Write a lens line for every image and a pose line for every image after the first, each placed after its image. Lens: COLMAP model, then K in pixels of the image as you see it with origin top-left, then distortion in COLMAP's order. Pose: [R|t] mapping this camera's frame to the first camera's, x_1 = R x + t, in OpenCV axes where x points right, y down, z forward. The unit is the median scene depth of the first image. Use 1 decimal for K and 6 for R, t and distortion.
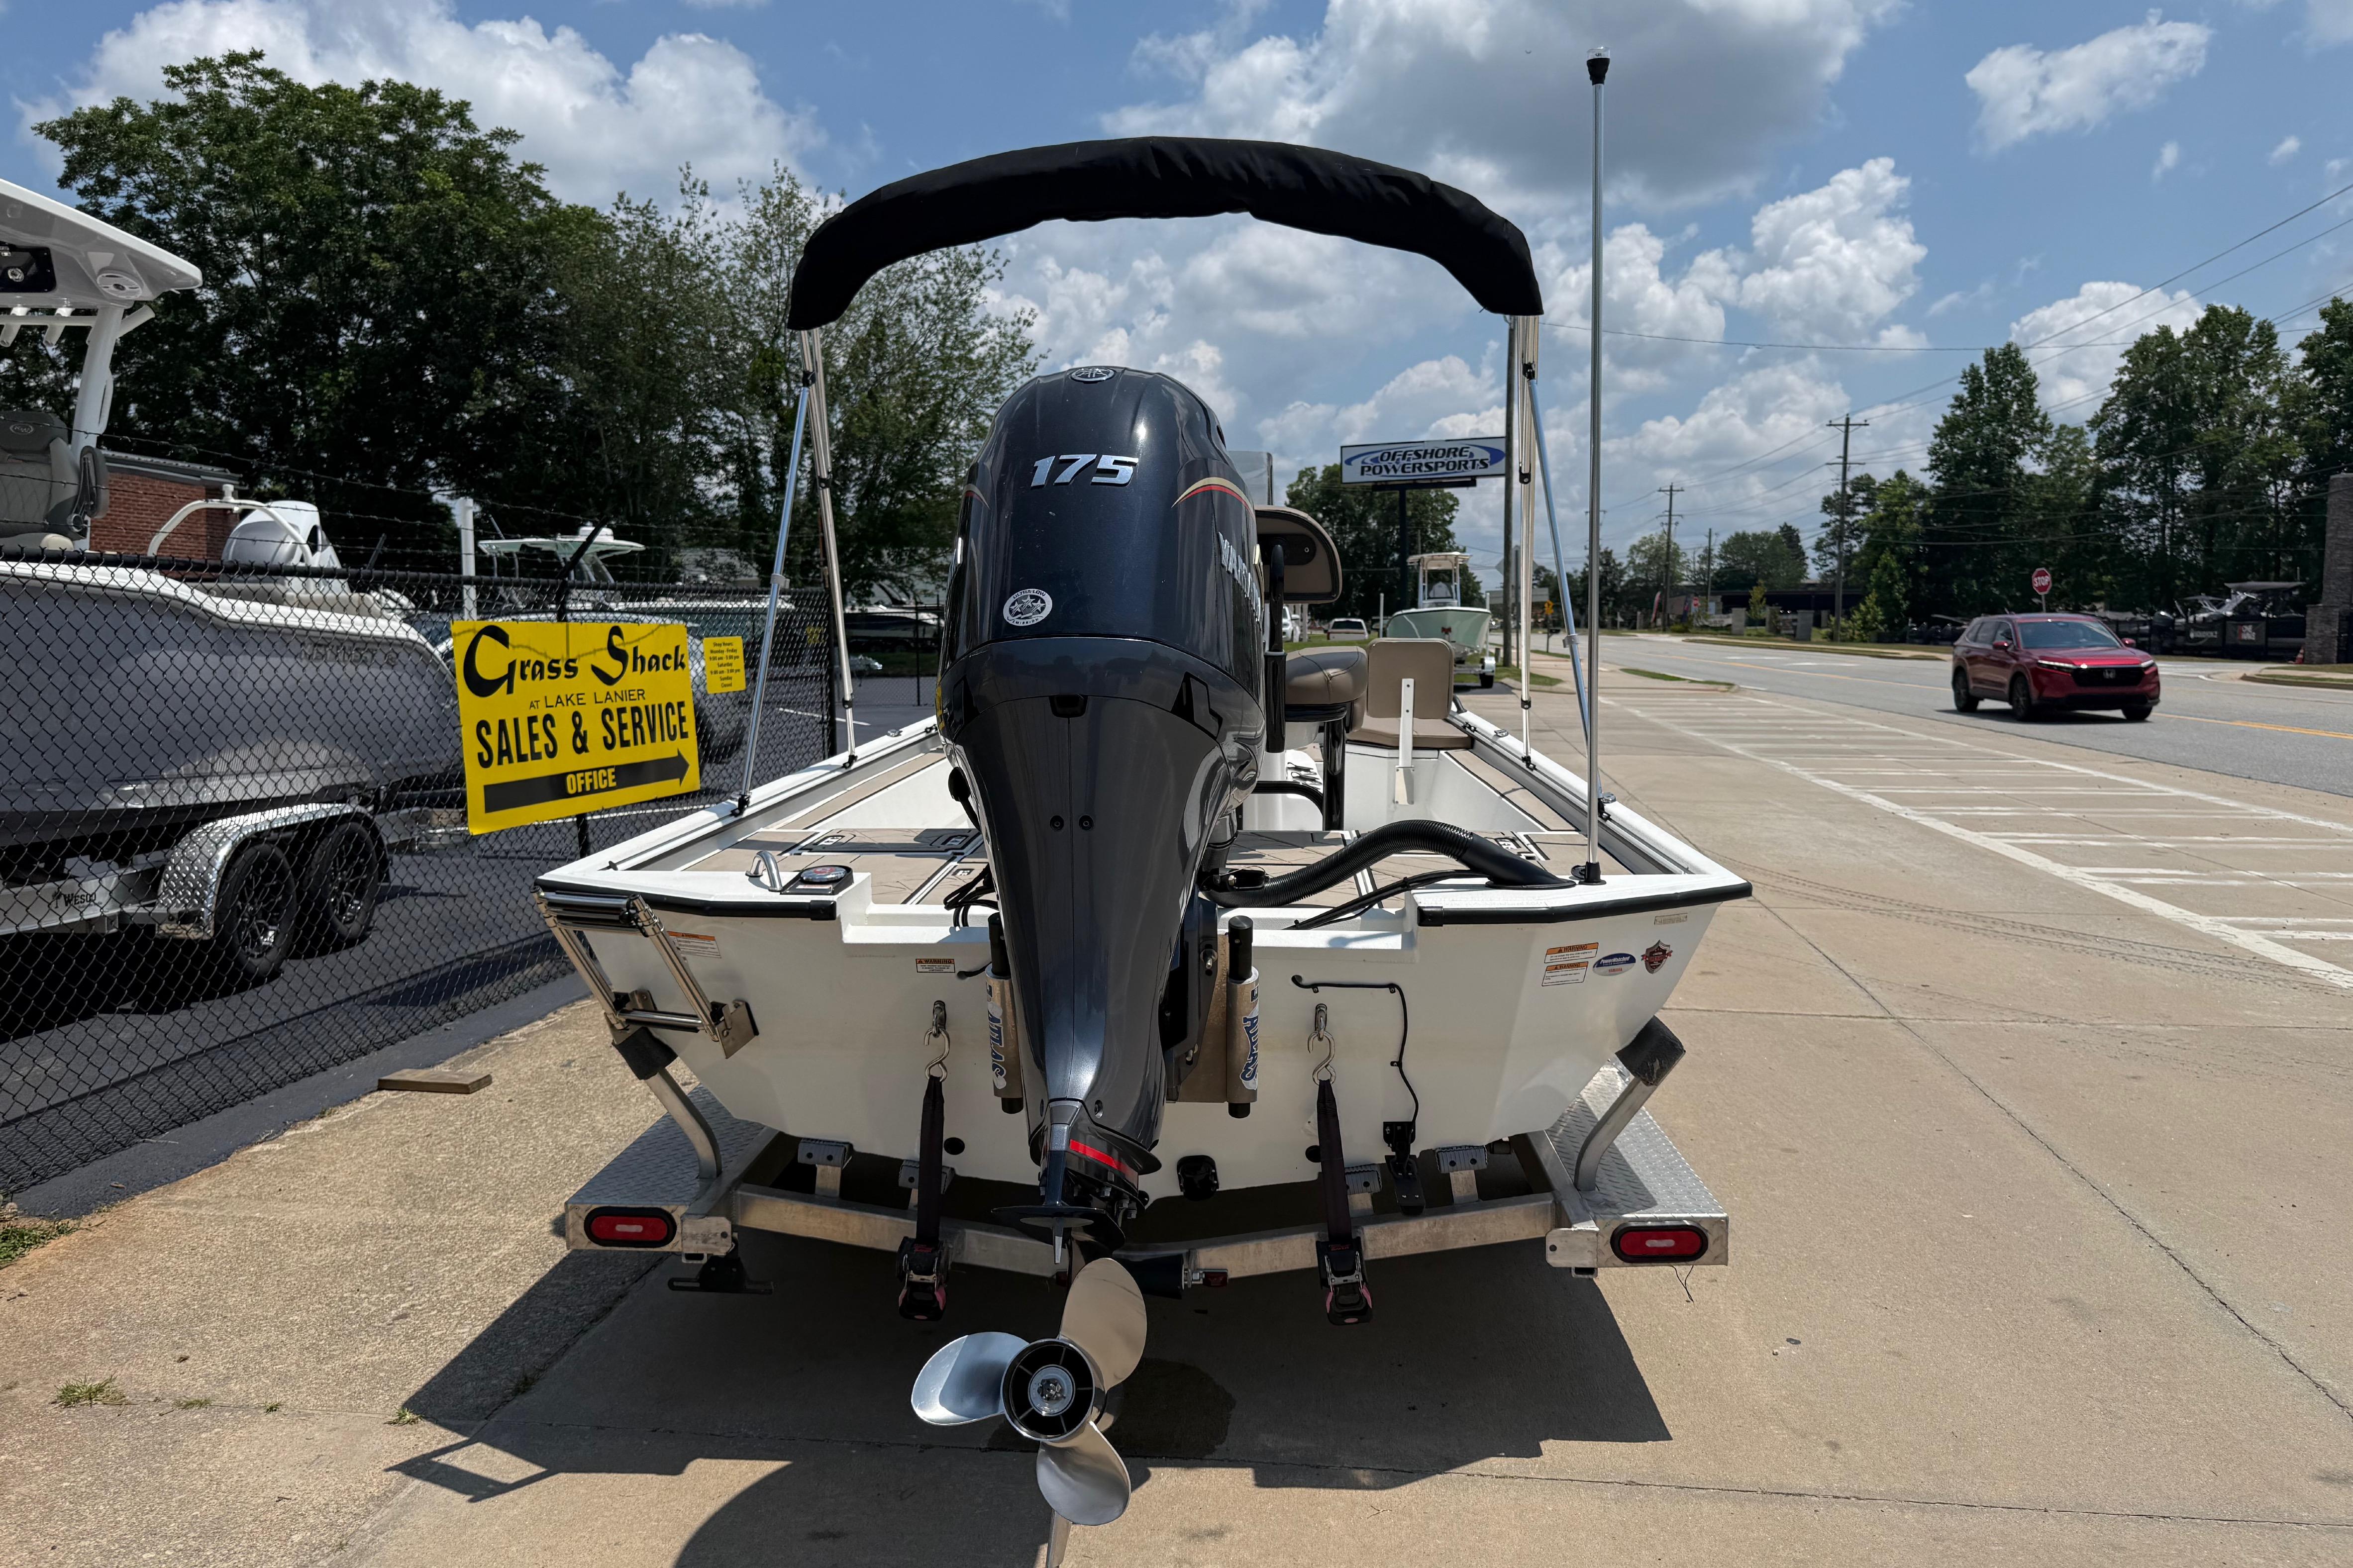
lens RADIAL K [[1671.9, 0, 1199.0], [0, 1671.9, 798.5], [0, 0, 1]] dist [0.038791, -0.045023]
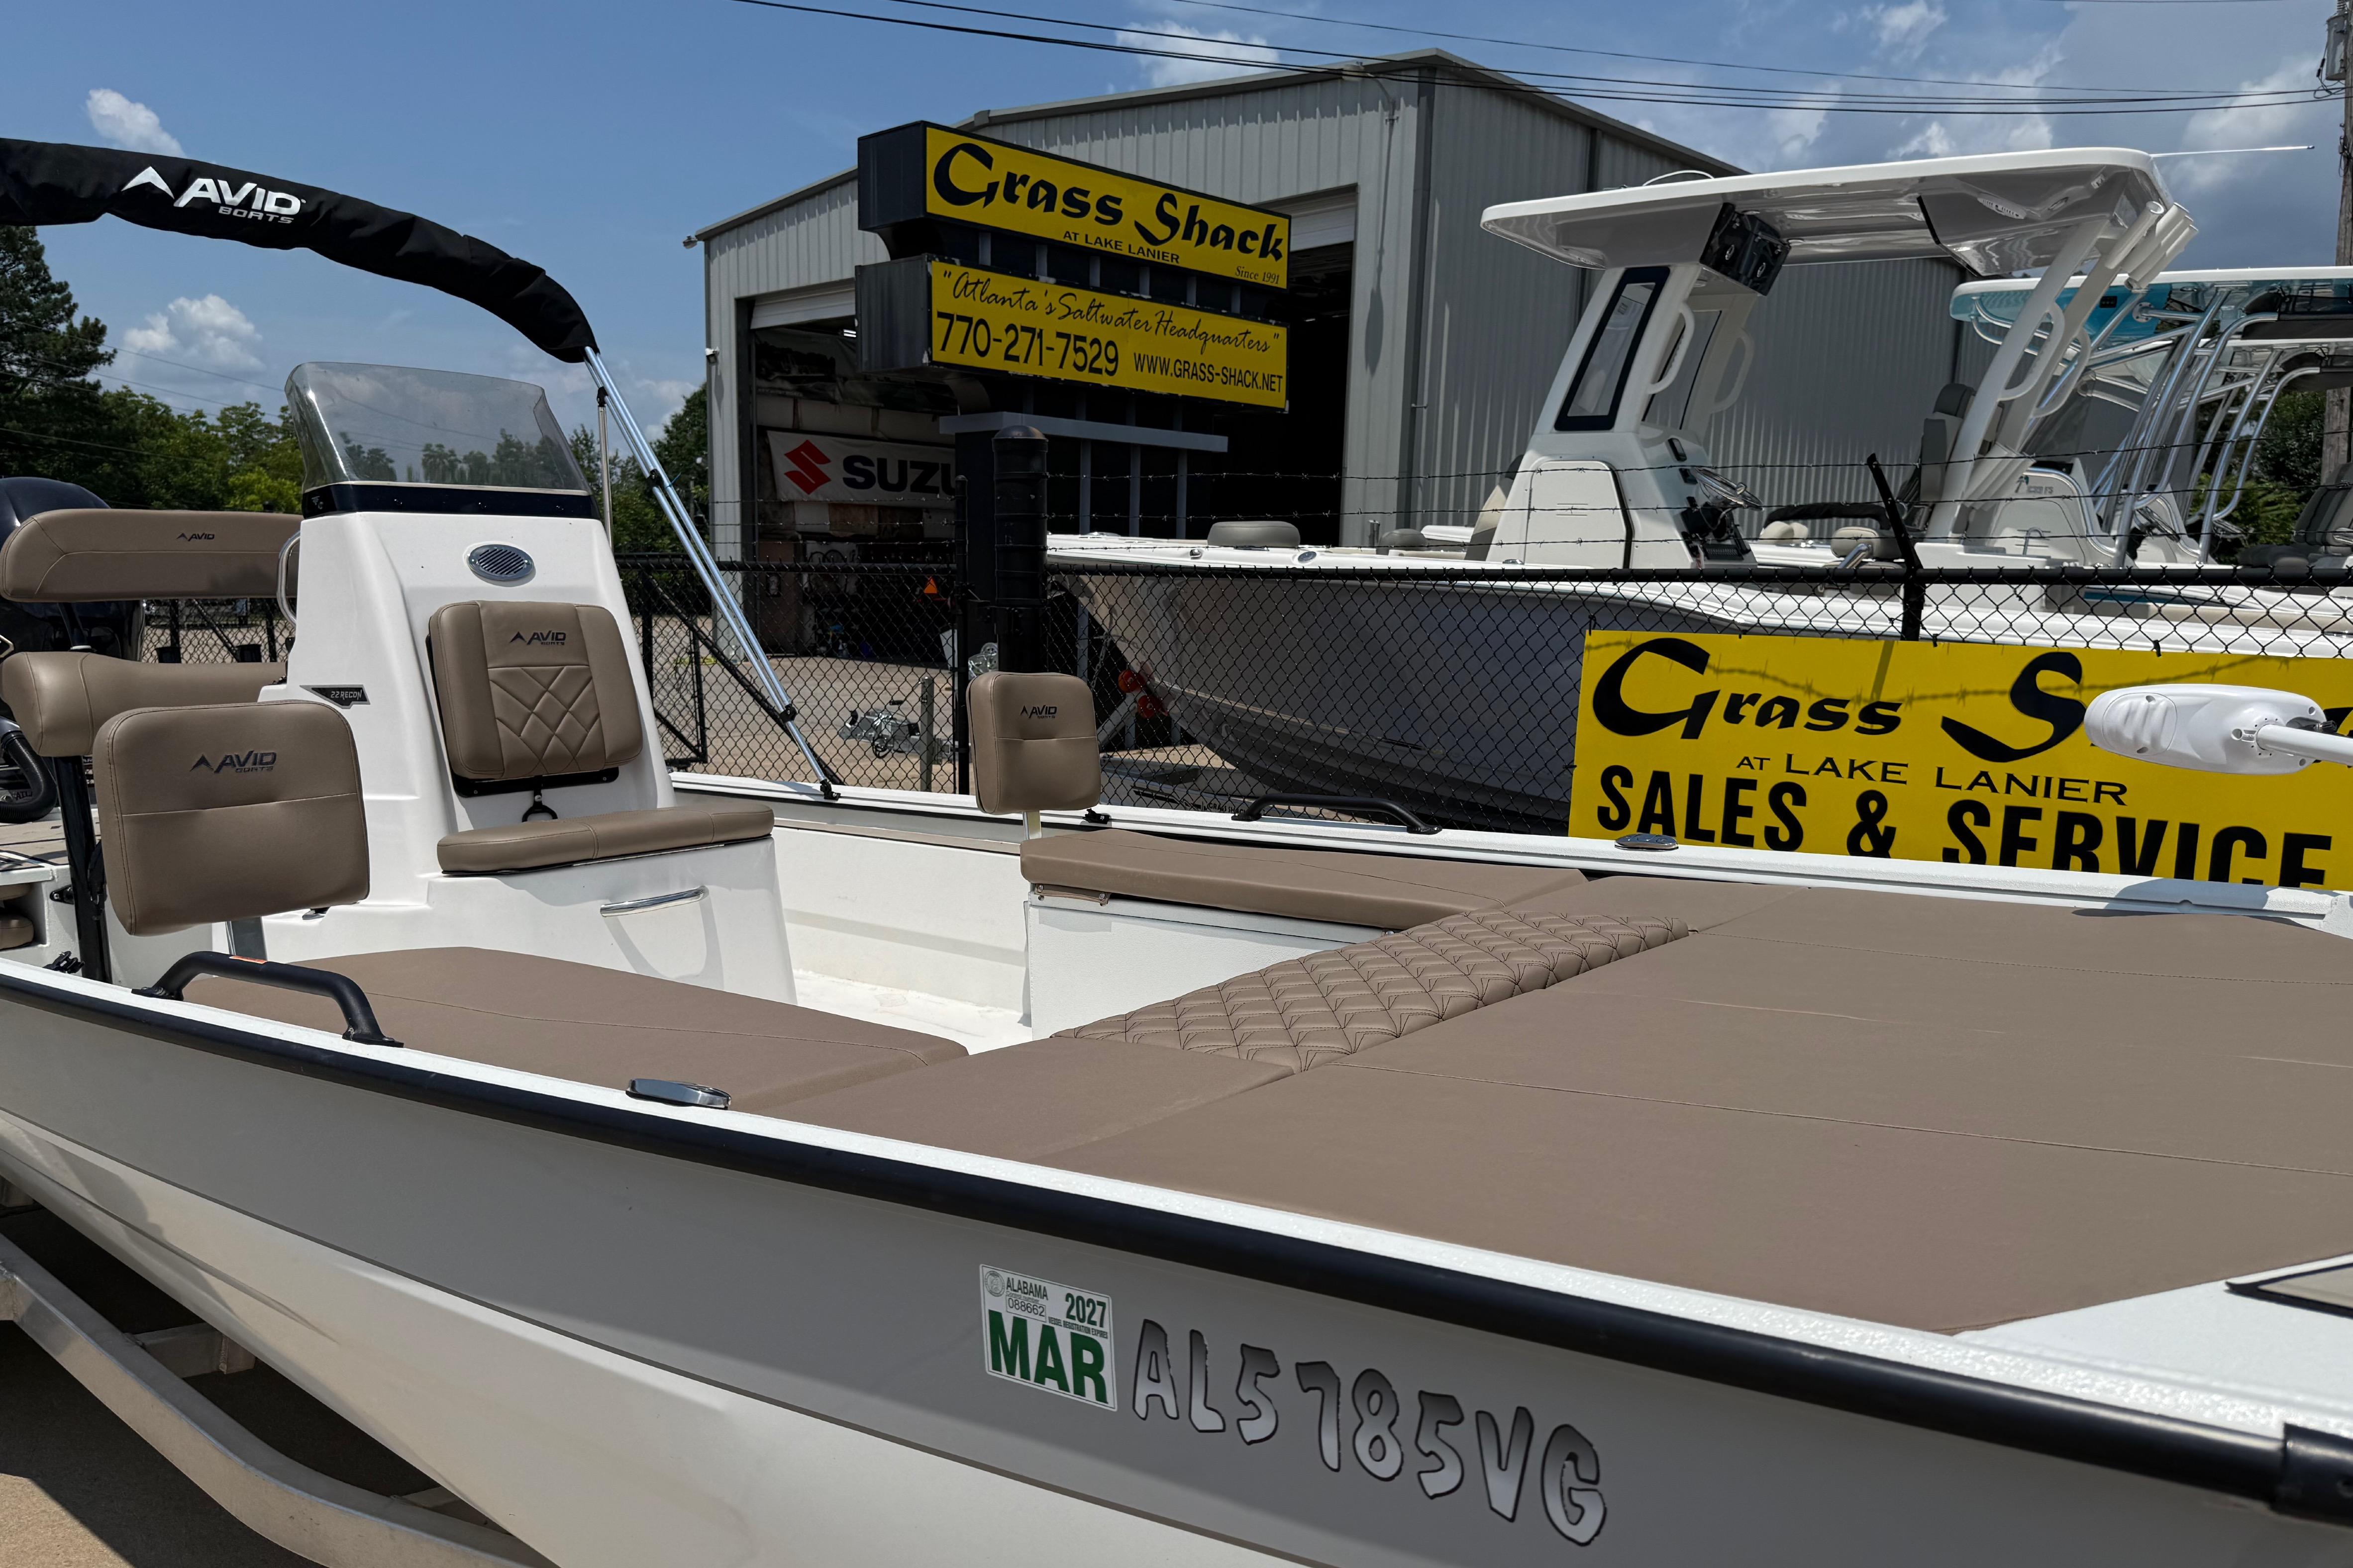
lens RADIAL K [[1698.2, 0, 1174.7], [0, 1698.2, 824.8], [0, 0, 1]] dist [0.098013, -0.123915]
pose [[-0.607502, 0.100877, -0.787887, 0.036938], [-0.099482, 0.974430, 0.201467, -0.019724], [0.788064, 0.200772, -0.581933, 0.165911]]
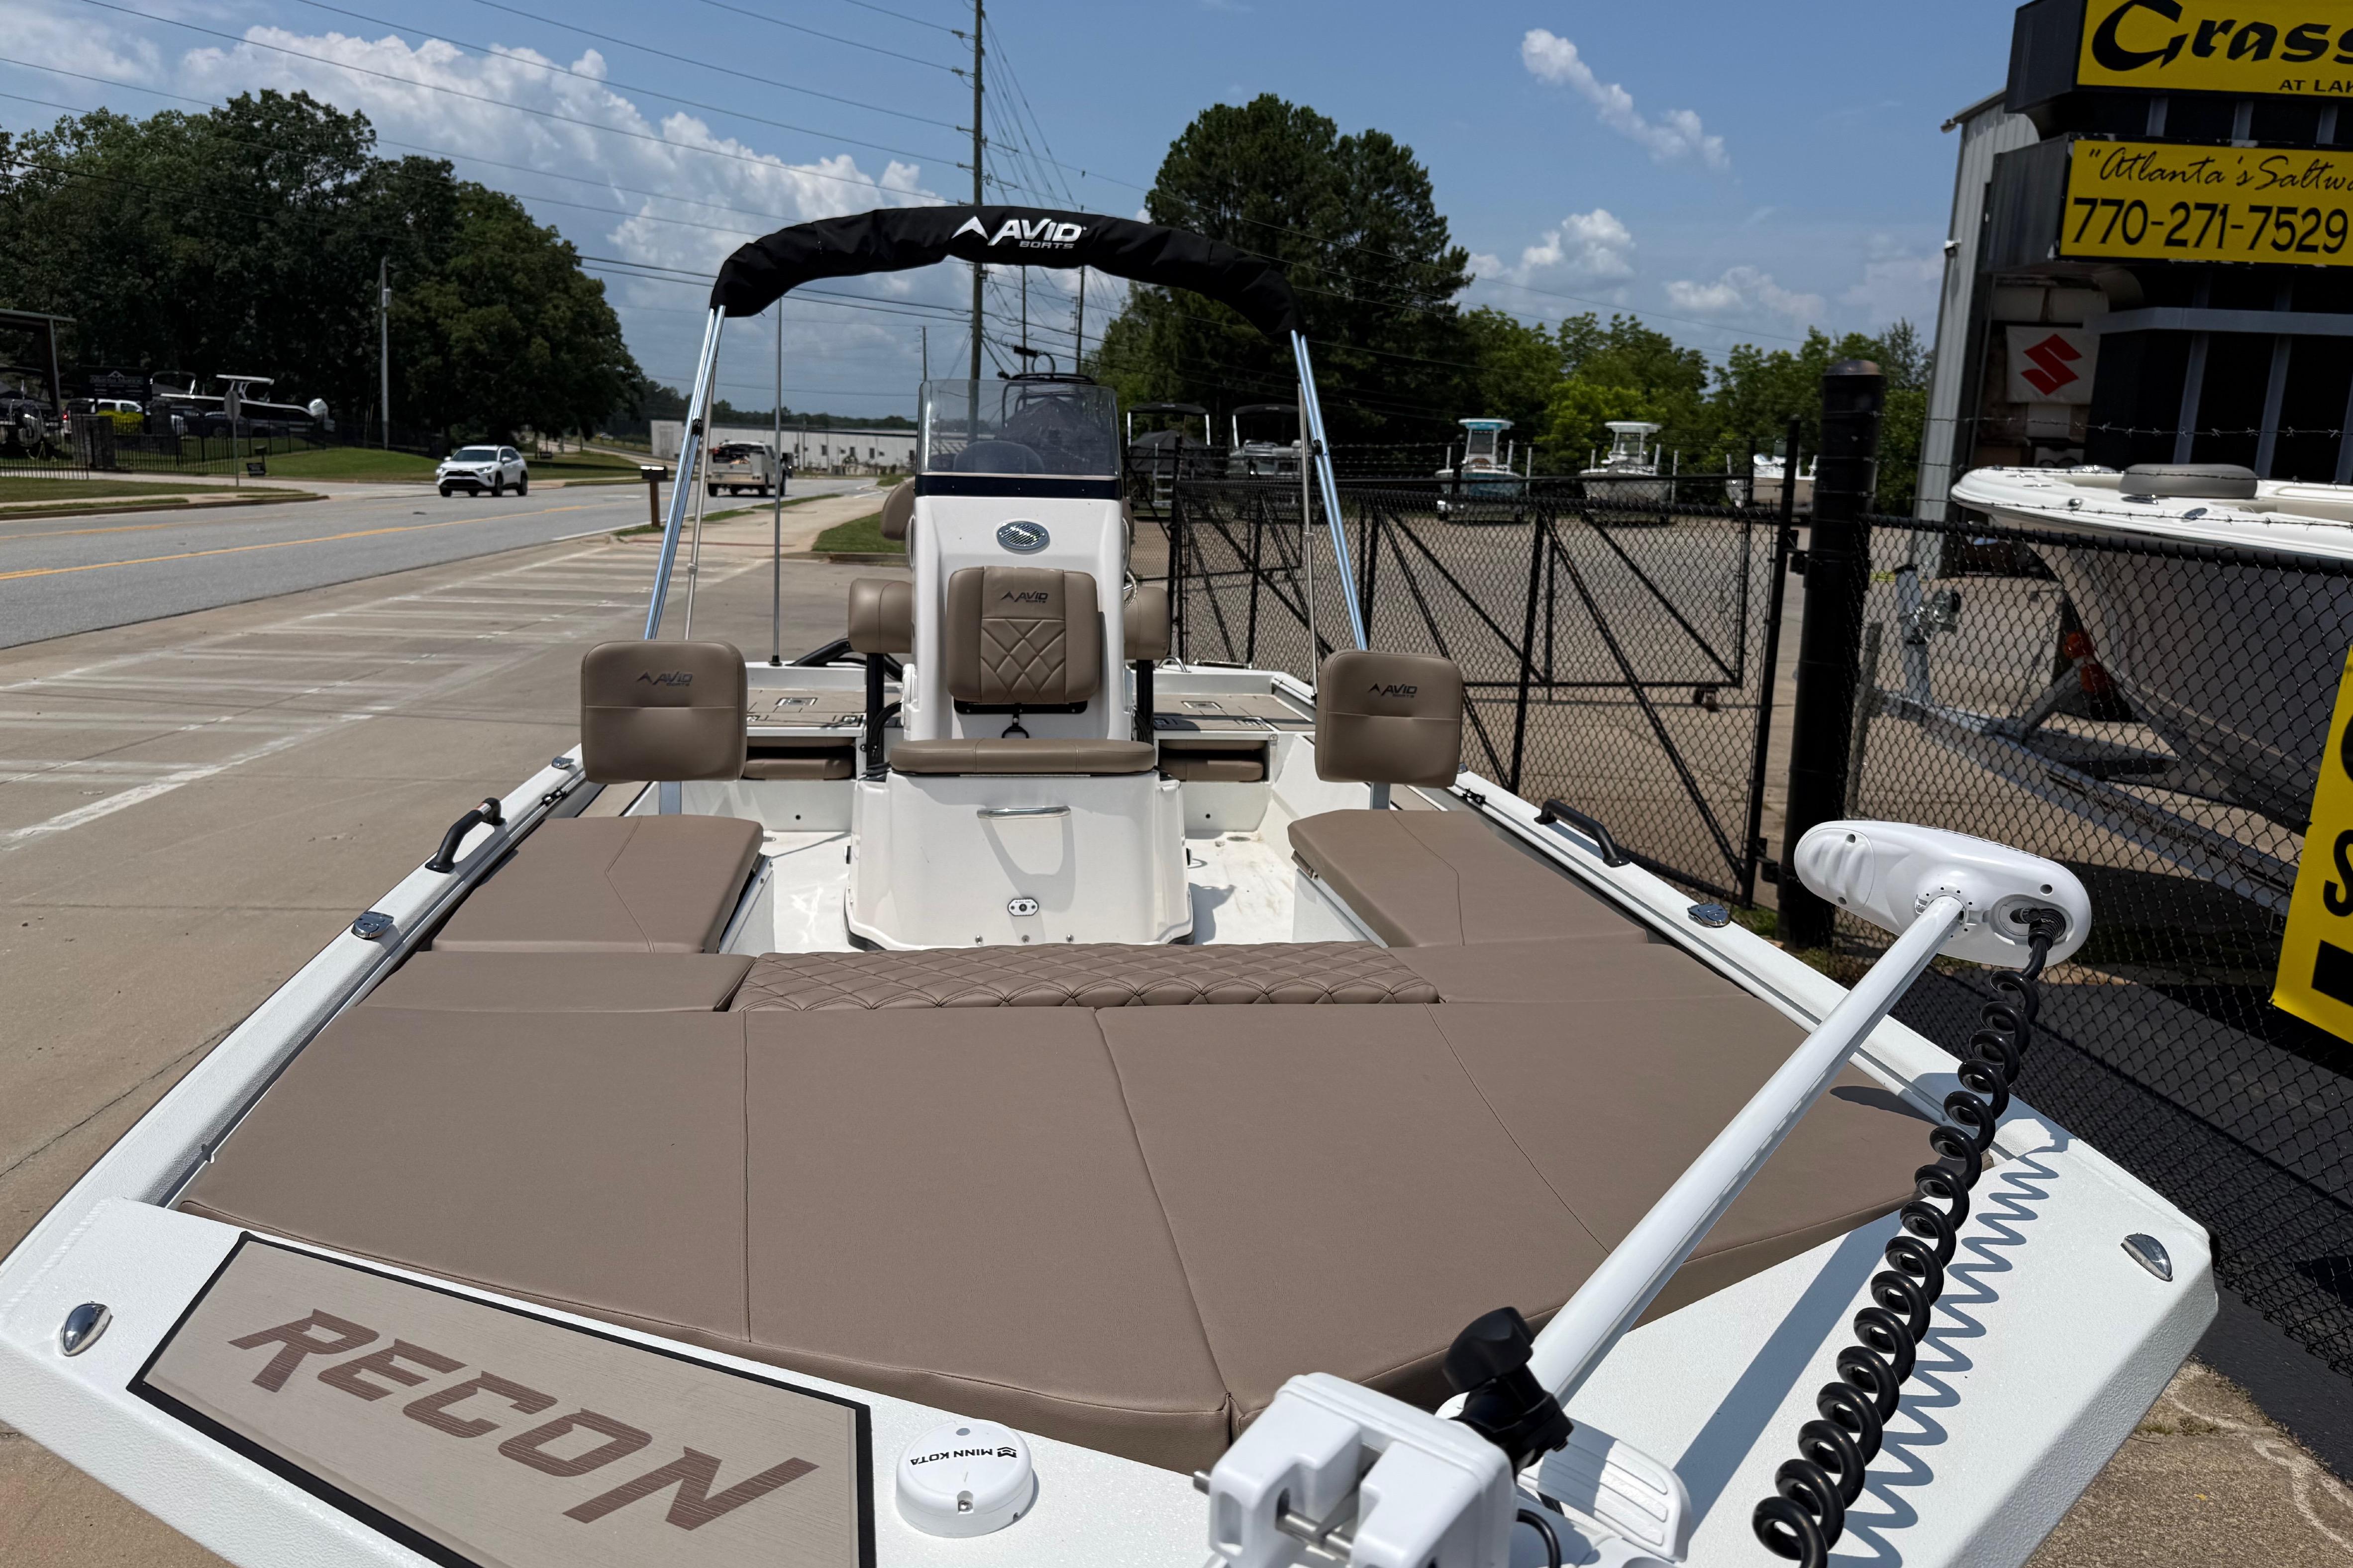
lens RADIAL K [[1718.6, 0, 1125.1], [0, 1718.6, 810.6], [0, 0, 1]] dist [0.011020, -0.018481]
pose [[-0.987357, 0.005598, -0.158411, 0.007668], [-0.043982, 0.950460, 0.307721, -0.026775], [0.152286, 0.310797, -0.938197, 0.188513]]
